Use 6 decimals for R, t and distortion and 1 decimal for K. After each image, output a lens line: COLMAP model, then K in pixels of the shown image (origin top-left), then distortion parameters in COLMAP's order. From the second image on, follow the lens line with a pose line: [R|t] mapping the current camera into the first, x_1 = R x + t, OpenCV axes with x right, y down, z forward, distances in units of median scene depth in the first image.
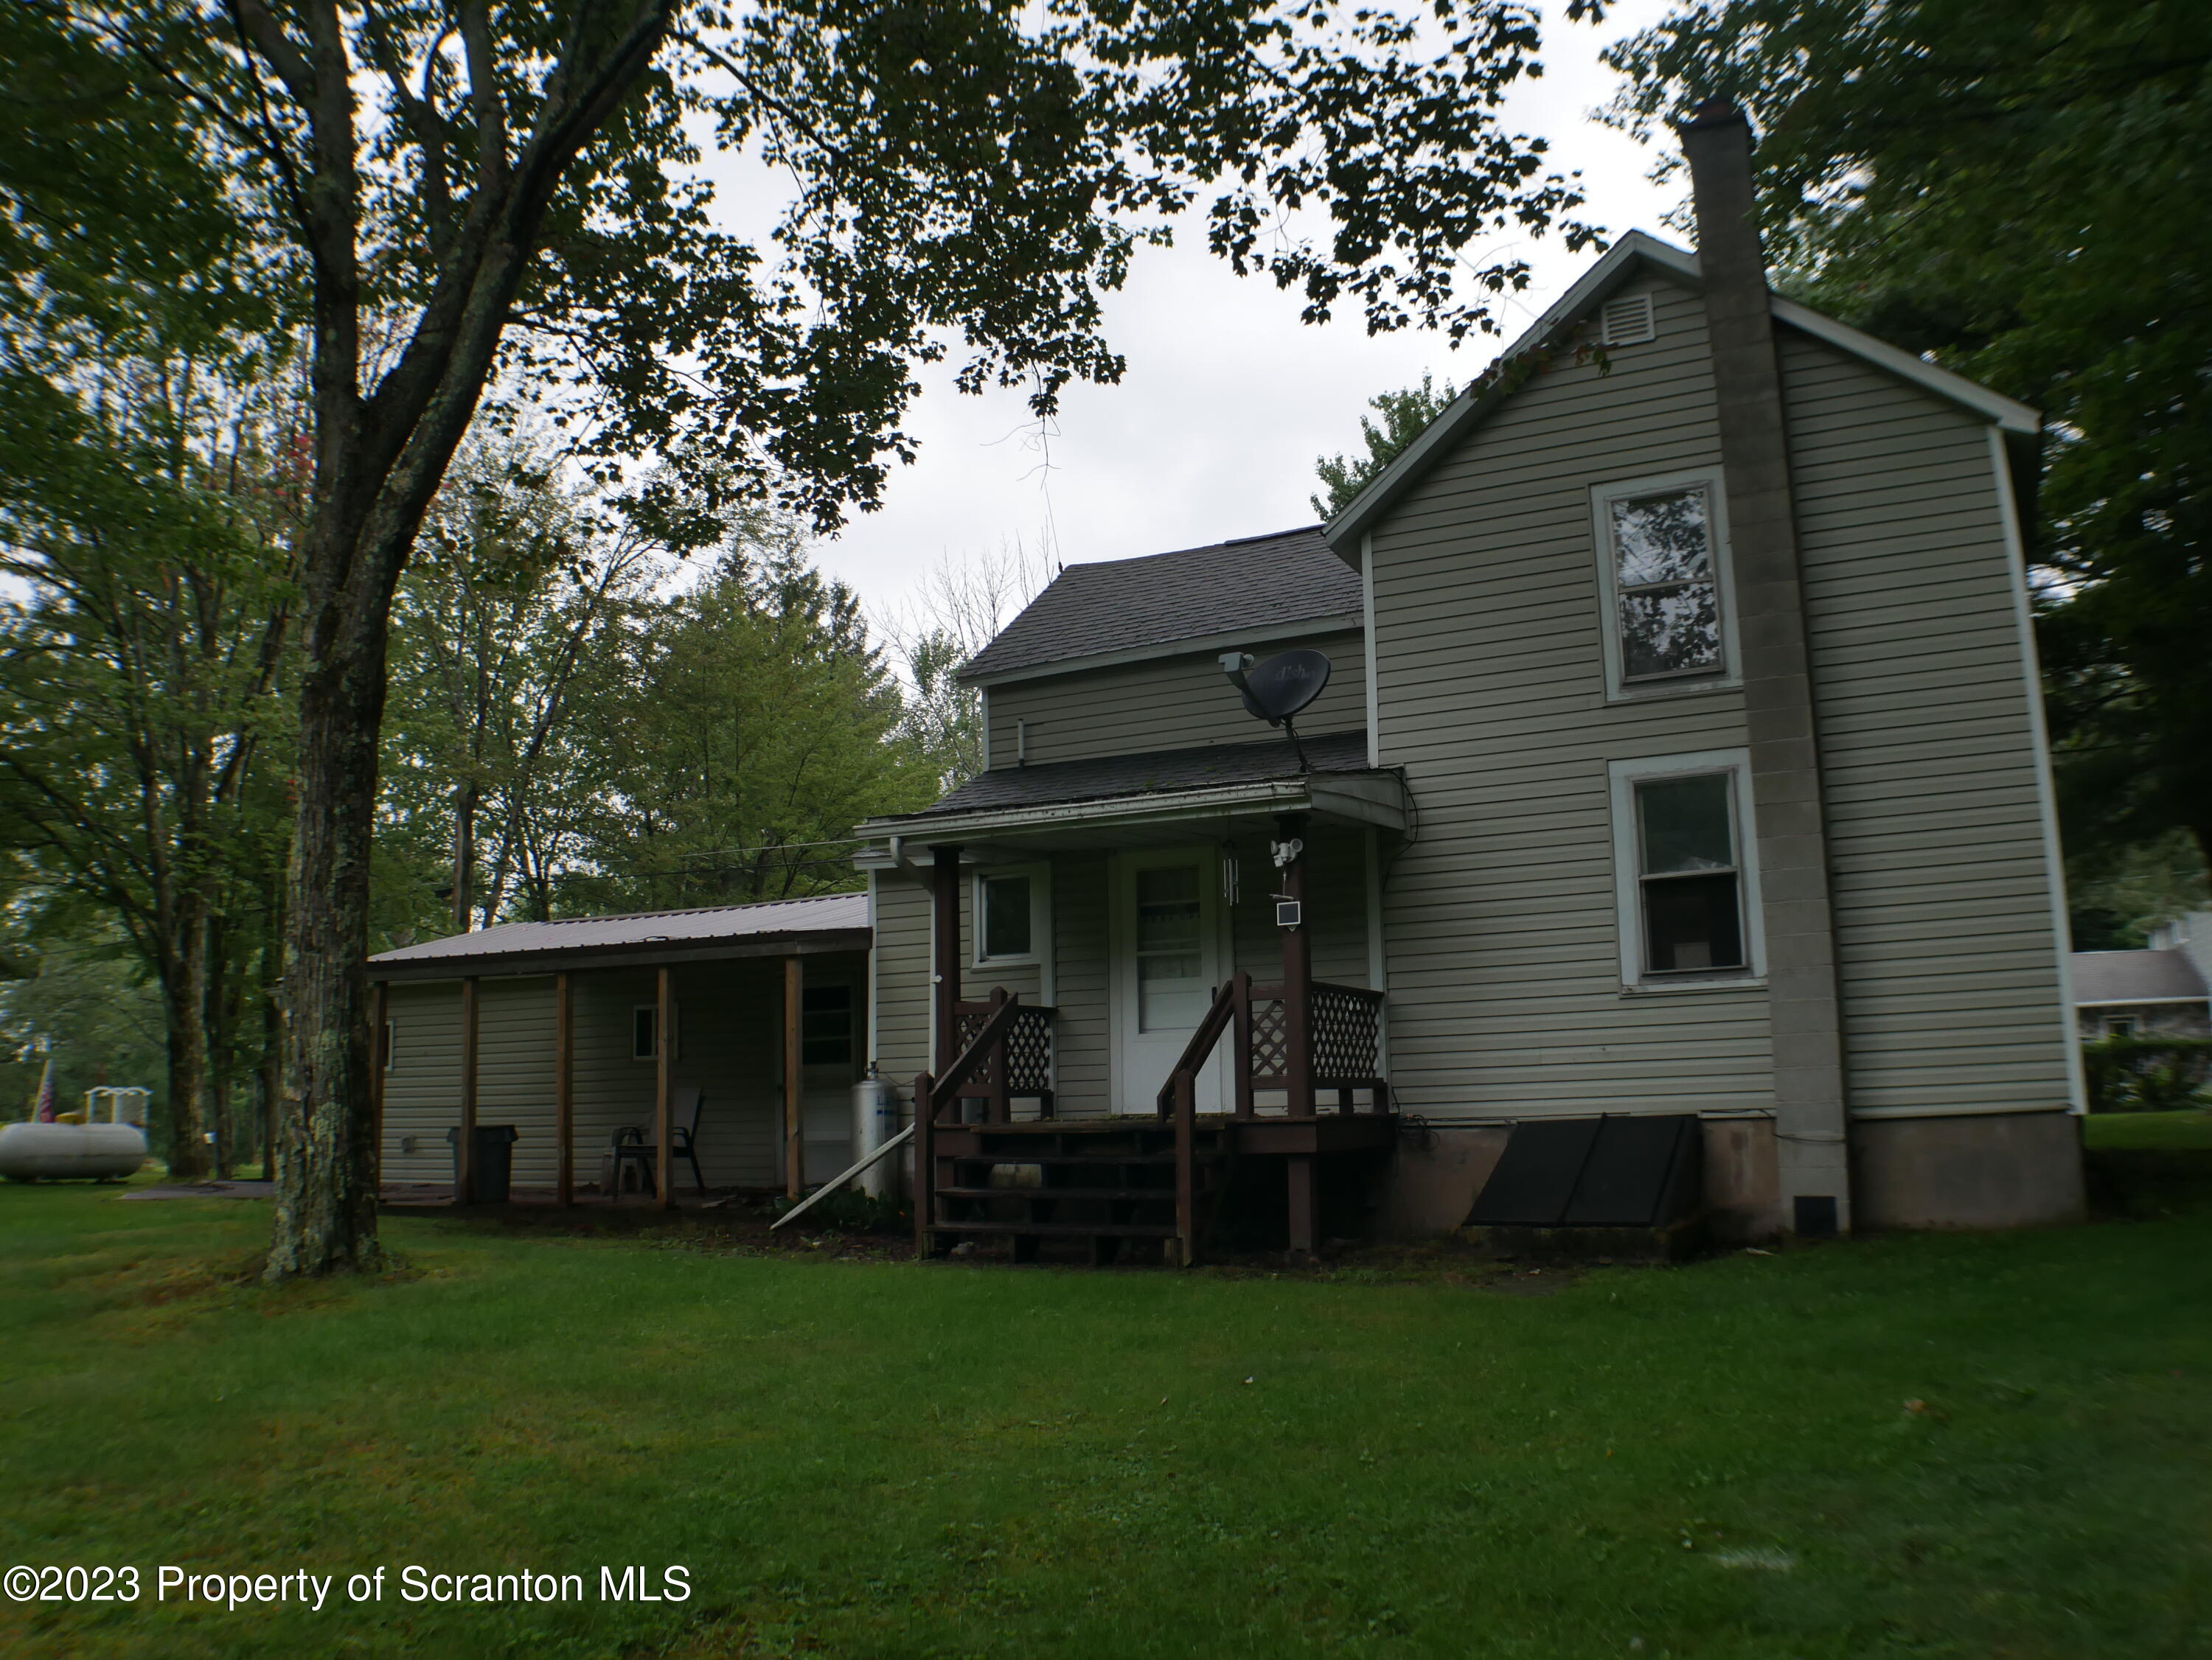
lens RADIAL K [[1739.3, 0, 1106.0], [0, 1739.3, 830.0], [0, 0, 1]] dist [-0.110194, 0.005457]
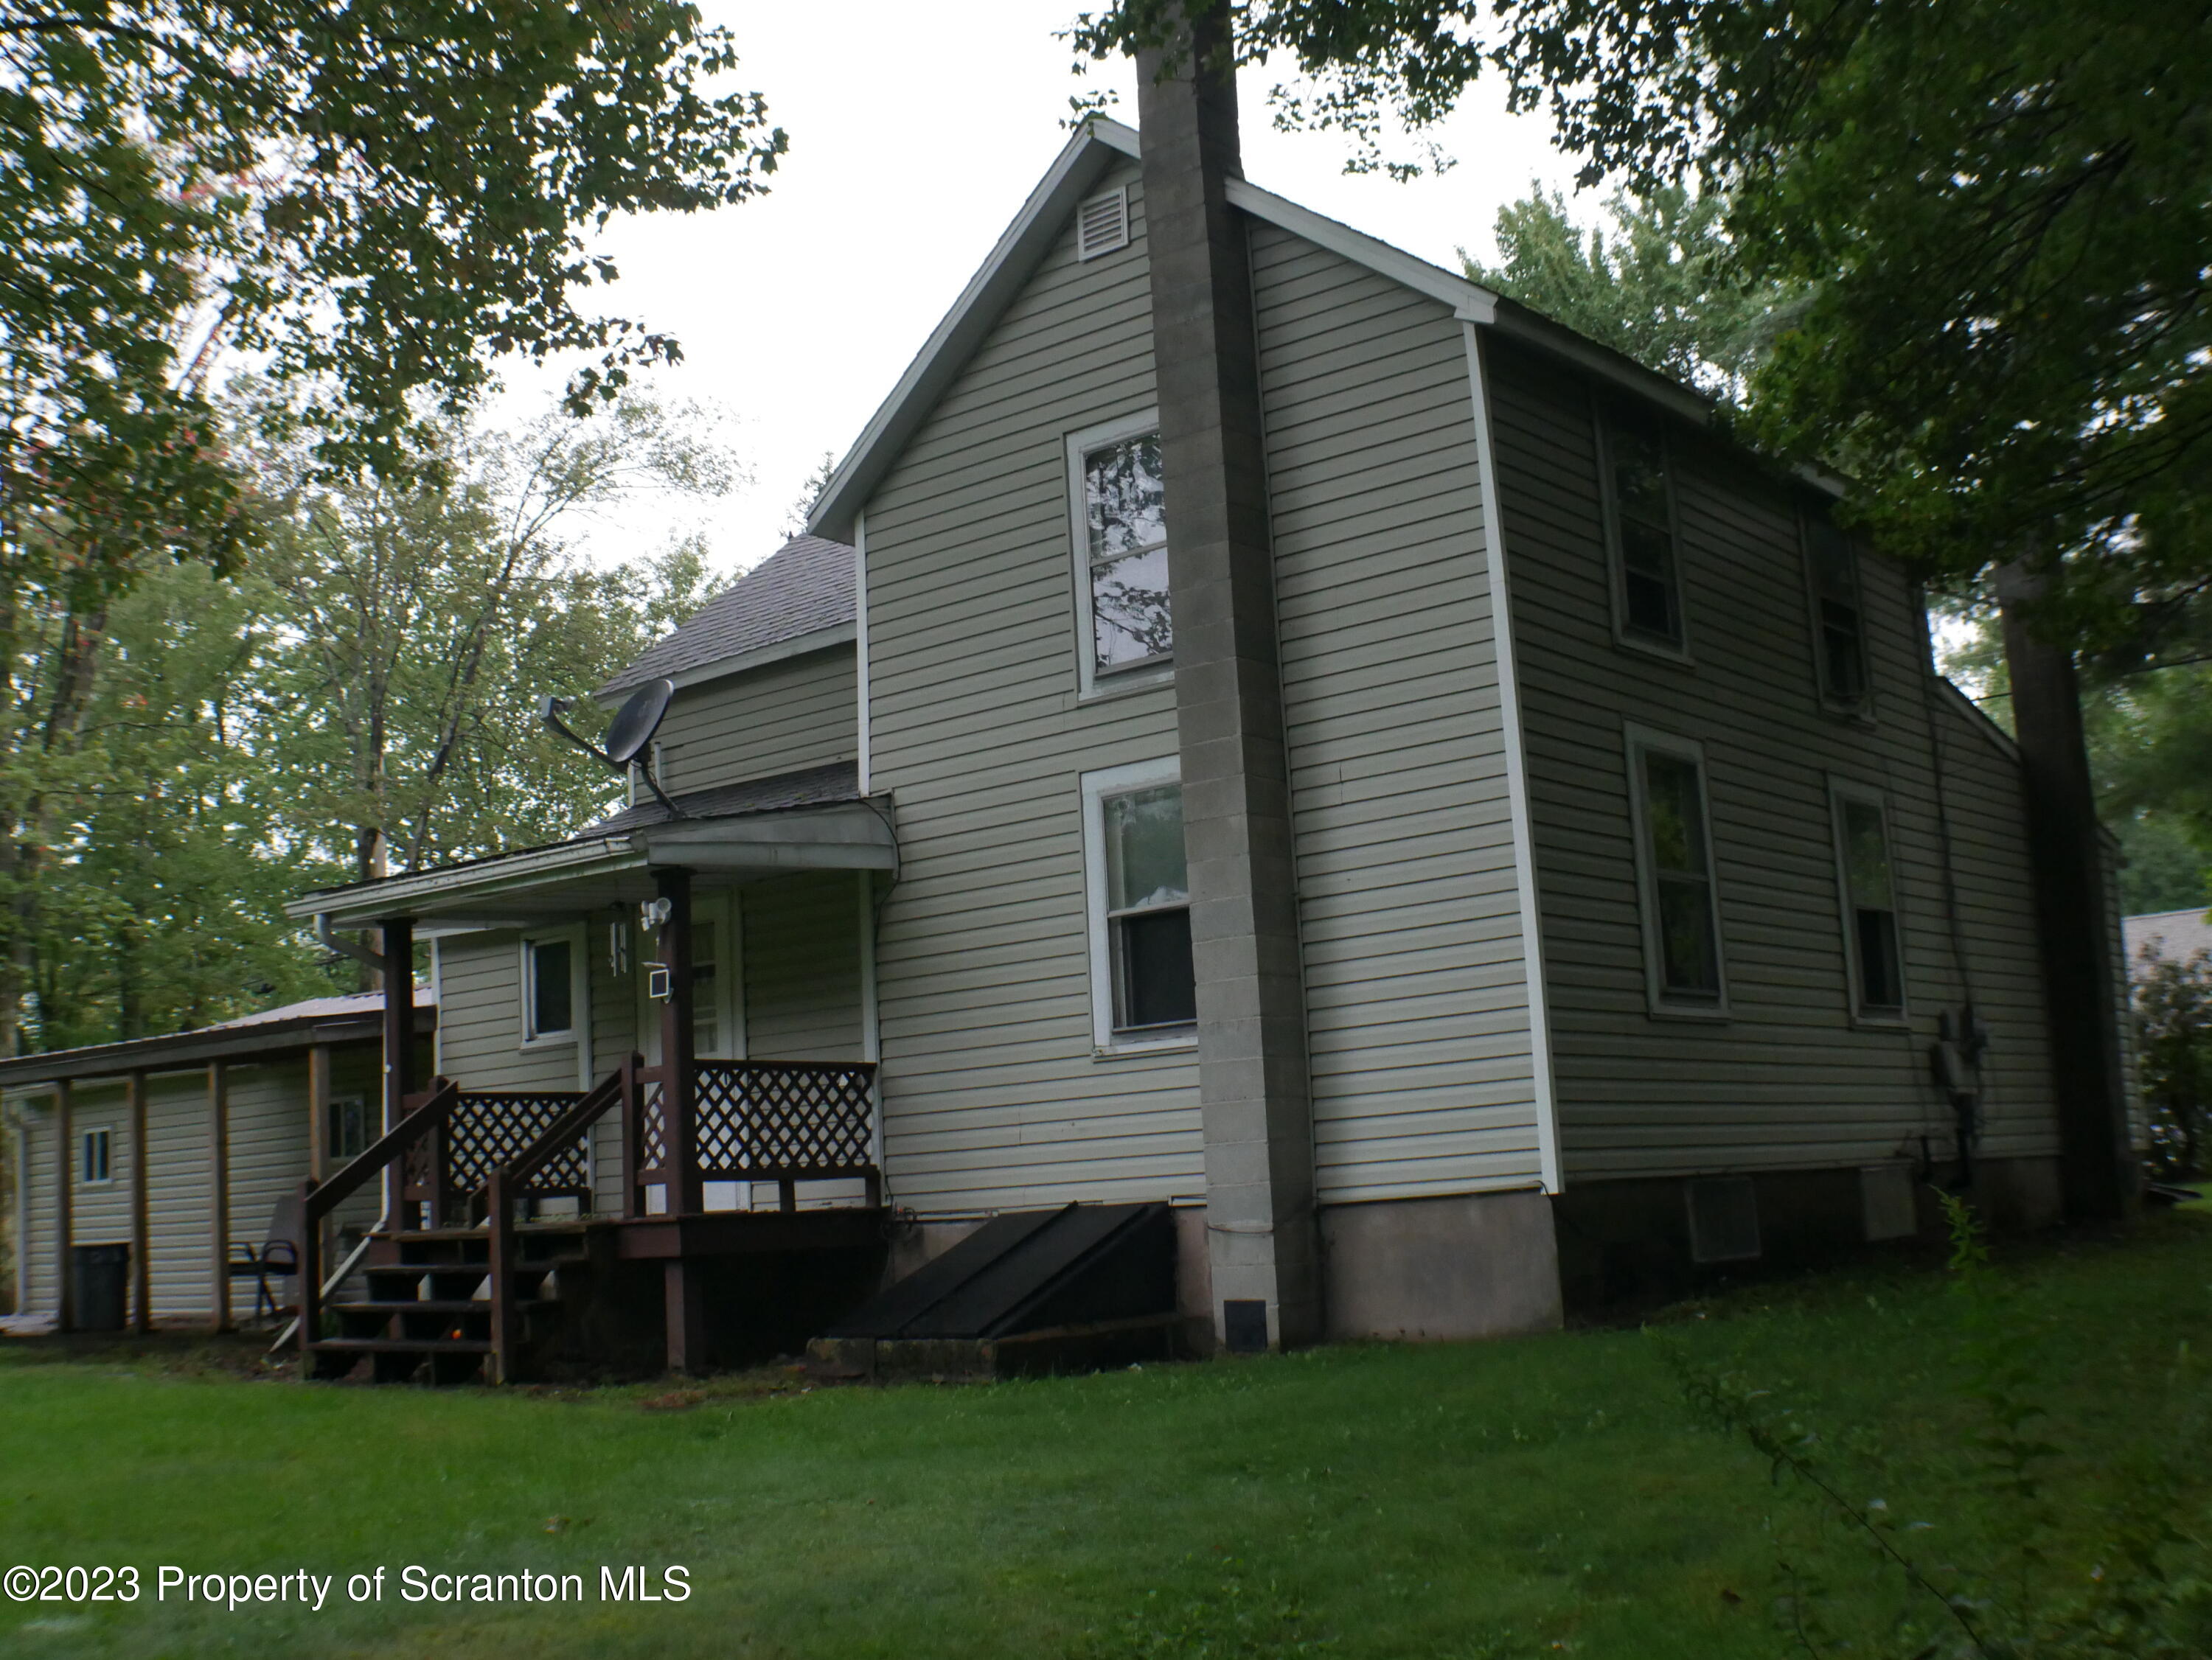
lens RADIAL K [[2406.8, 0, 1106.0], [0, 2406.8, 830.0], [0, 0, 1]] dist [-0.148989, 0.004981]
pose [[0.979270, -0.065600, -0.191642, 0.527508], [0.067954, 0.997672, 0.005729, -0.019347], [0.190820, -0.018633, 0.981448, -0.126943]]
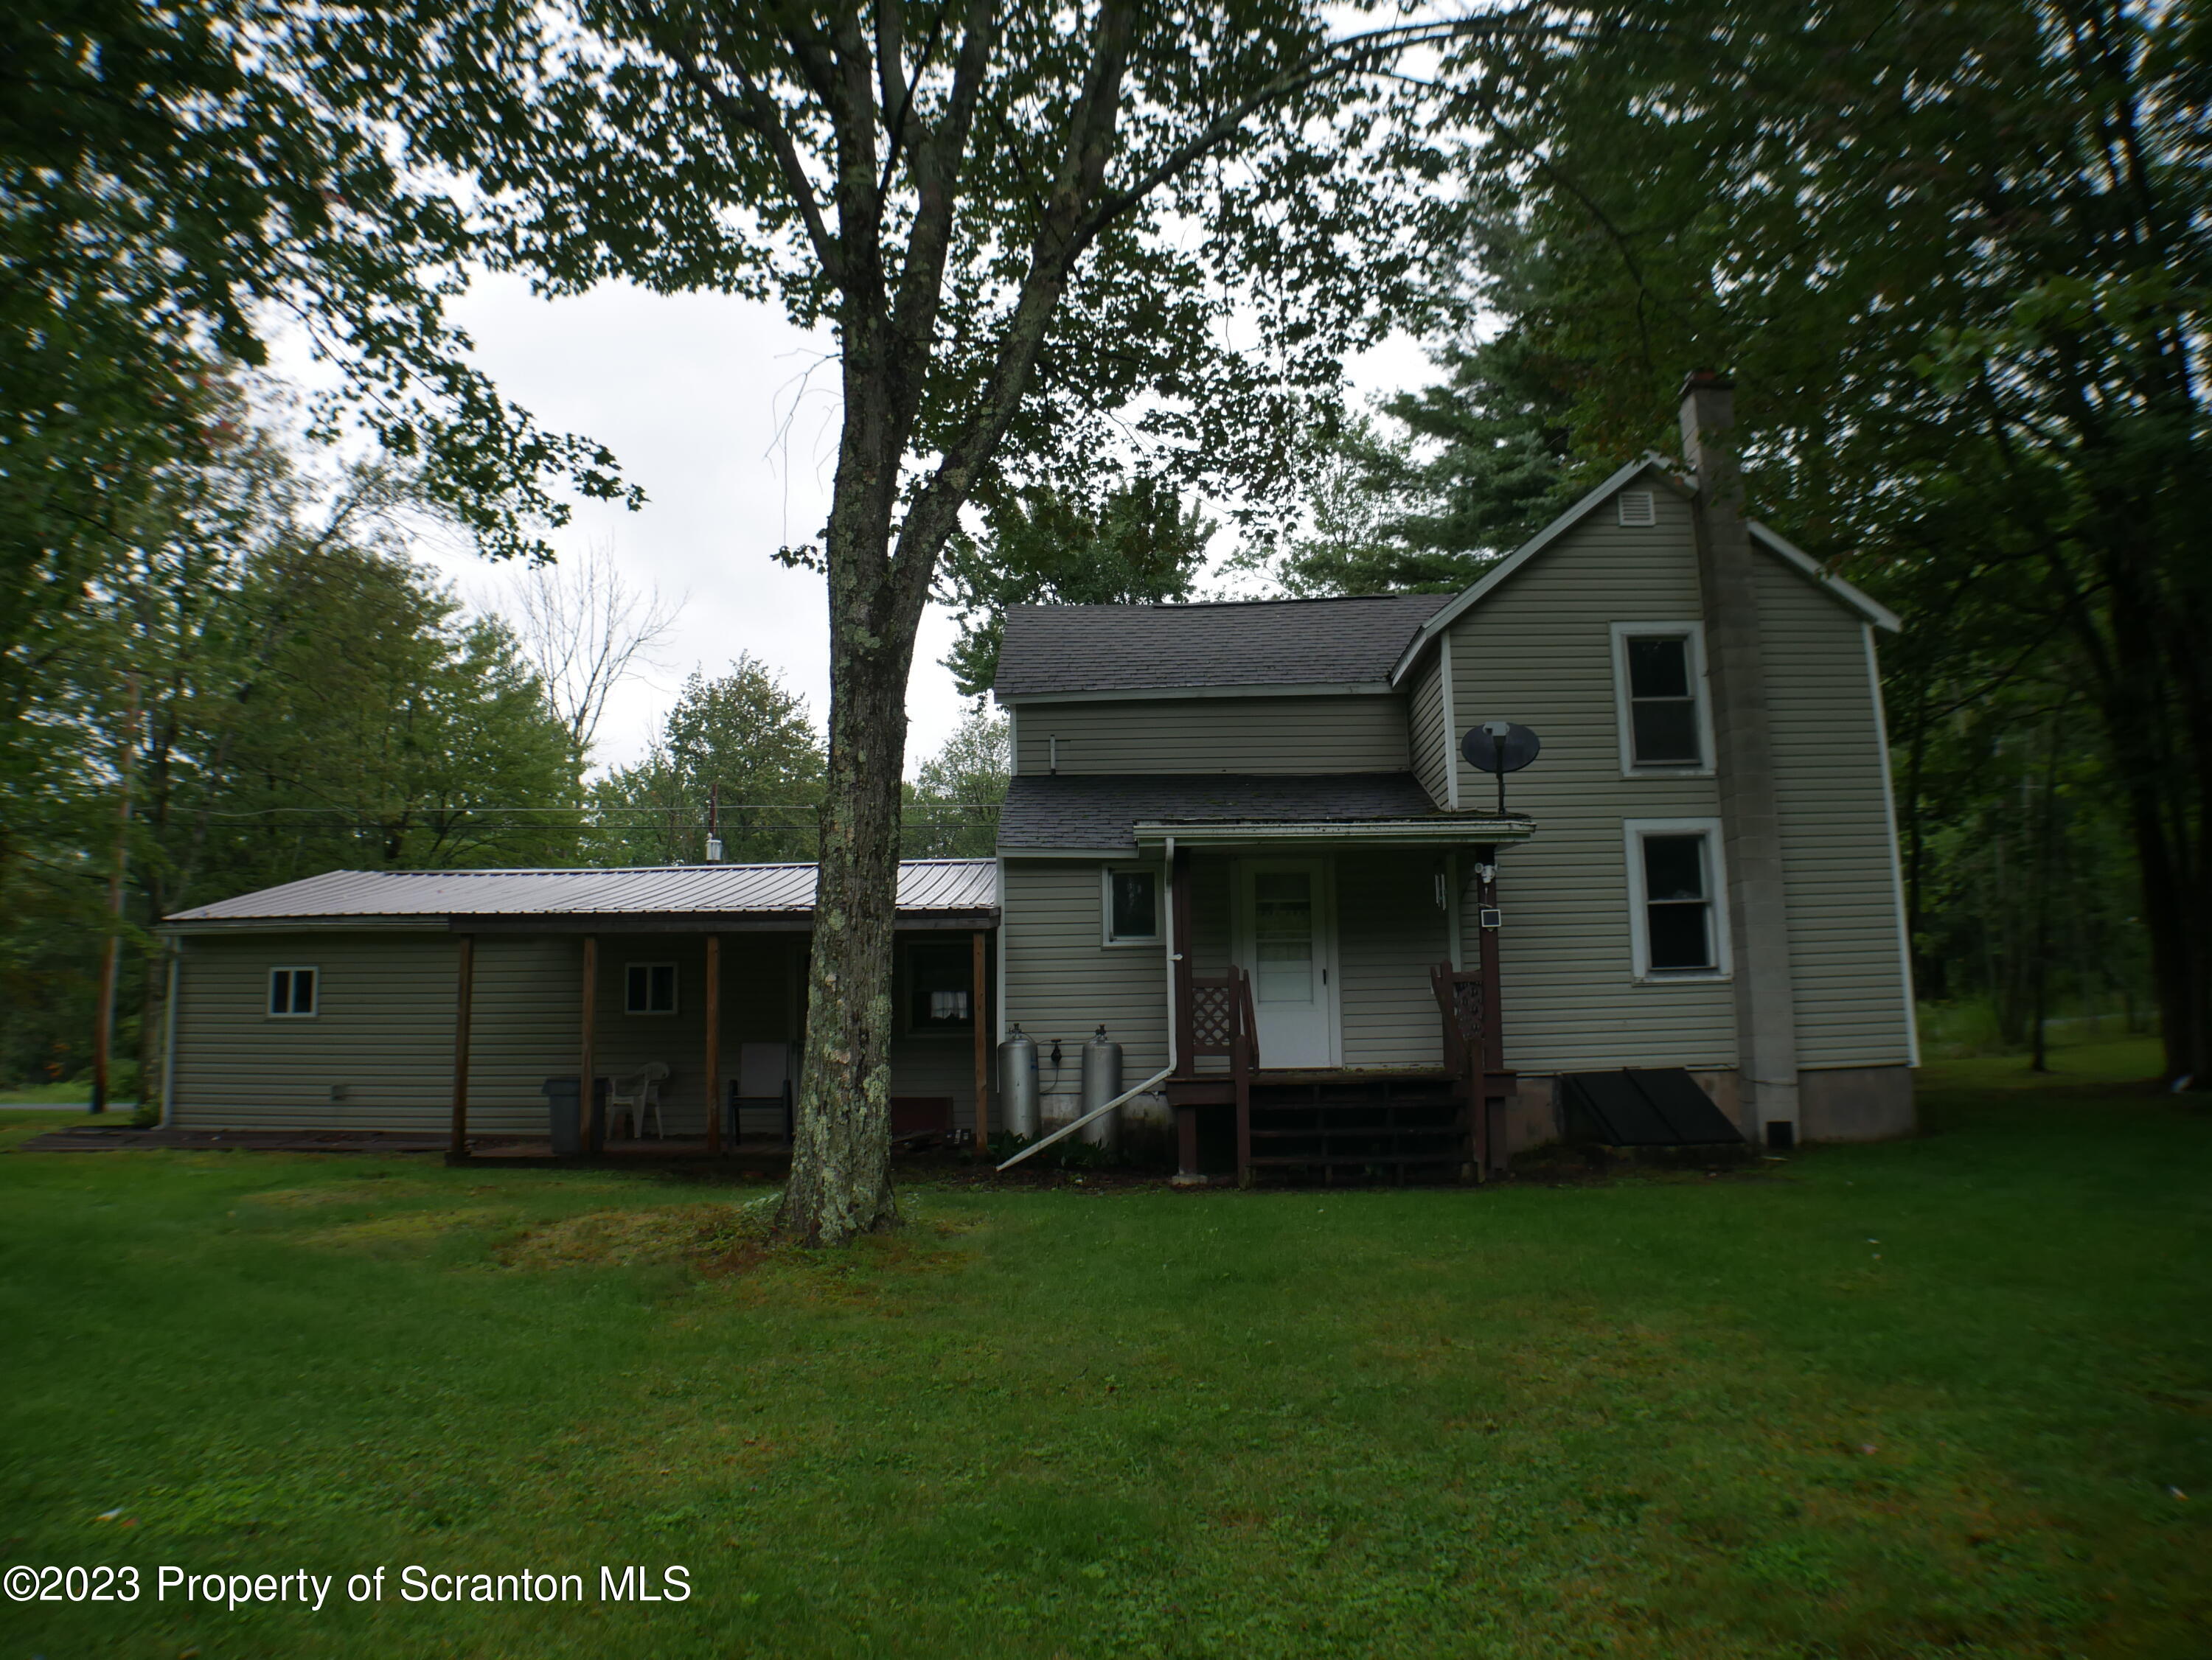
lens RADIAL K [[1458.7, 0, 1099.5], [0, 1458.7, 837.0], [0, 0, 1]] dist [-0.145690, 0.032965]
pose [[0.903758, 0.068741, 0.422487, -0.602850], [-0.072100, 0.997365, -0.008044, 0.015467], [-0.421927, -0.023192, 0.906333, 0.115870]]
